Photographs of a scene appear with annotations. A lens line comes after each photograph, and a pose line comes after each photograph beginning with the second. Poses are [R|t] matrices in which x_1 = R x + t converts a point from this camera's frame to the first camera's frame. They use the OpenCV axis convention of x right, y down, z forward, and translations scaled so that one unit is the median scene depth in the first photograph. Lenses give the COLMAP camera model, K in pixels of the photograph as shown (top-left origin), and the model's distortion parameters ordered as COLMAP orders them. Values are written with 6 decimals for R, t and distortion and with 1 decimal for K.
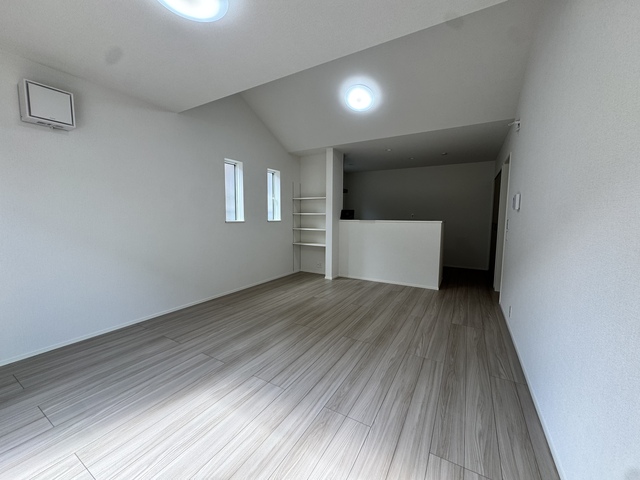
lens RADIAL K [[254.5, 0, 320.0], [0, 254.5, 240.0], [0, 0, 1]] dist [0.000283, 0.000017]
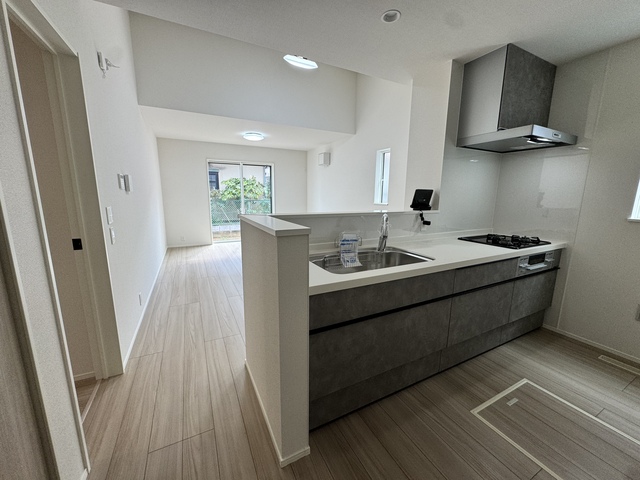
lens RADIAL K [[254.5, 0, 320.0], [0, 254.5, 240.0], [0, 0, 1]] dist [0.000283, 0.000017]
pose [[-0.538668, 0.136061, -0.831459, 1.104685], [-0.087763, 0.972443, 0.215990, -0.190987], [0.837934, 0.189319, -0.511883, 1.937117]]
